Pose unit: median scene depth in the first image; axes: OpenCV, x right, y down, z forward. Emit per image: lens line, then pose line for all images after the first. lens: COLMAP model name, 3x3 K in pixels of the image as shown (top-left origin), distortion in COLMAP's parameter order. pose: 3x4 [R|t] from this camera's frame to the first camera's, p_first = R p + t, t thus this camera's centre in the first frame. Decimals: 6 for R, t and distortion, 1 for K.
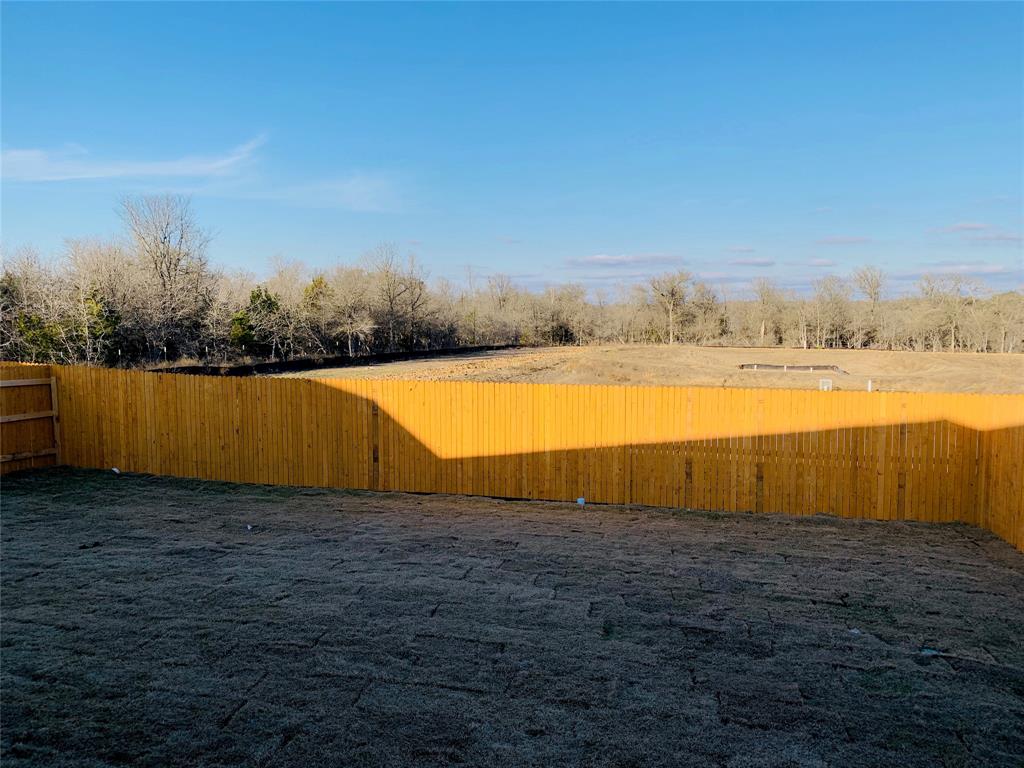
lens RADIAL K [[773.9, 0, 510.5], [0, 773.9, 386.2], [0, 0, 1]] dist [0.039827, -0.062298]
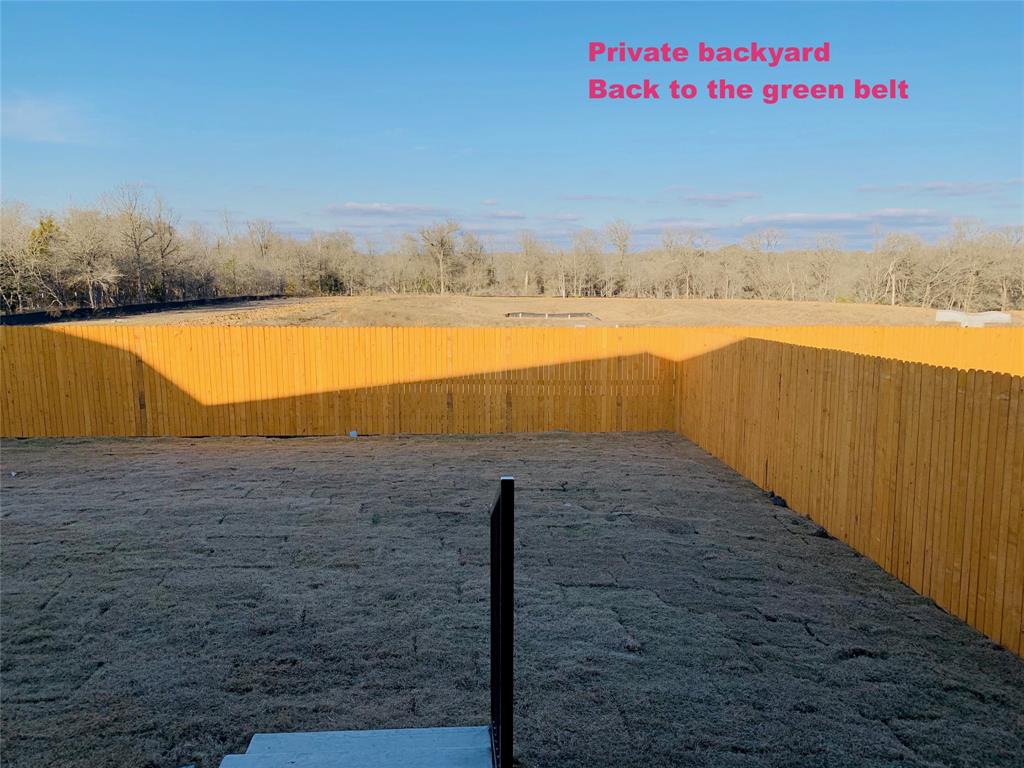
lens RADIAL K [[773.9, 0, 535.4], [0, 773.9, 404.1], [0, 0, 1]] dist [0.039827, -0.062298]
pose [[0.949307, -0.053008, 0.309850, -0.002827], [0.026324, 0.995623, 0.089676, 0.014971], [-0.313247, -0.076973, 0.946547, -0.116304]]
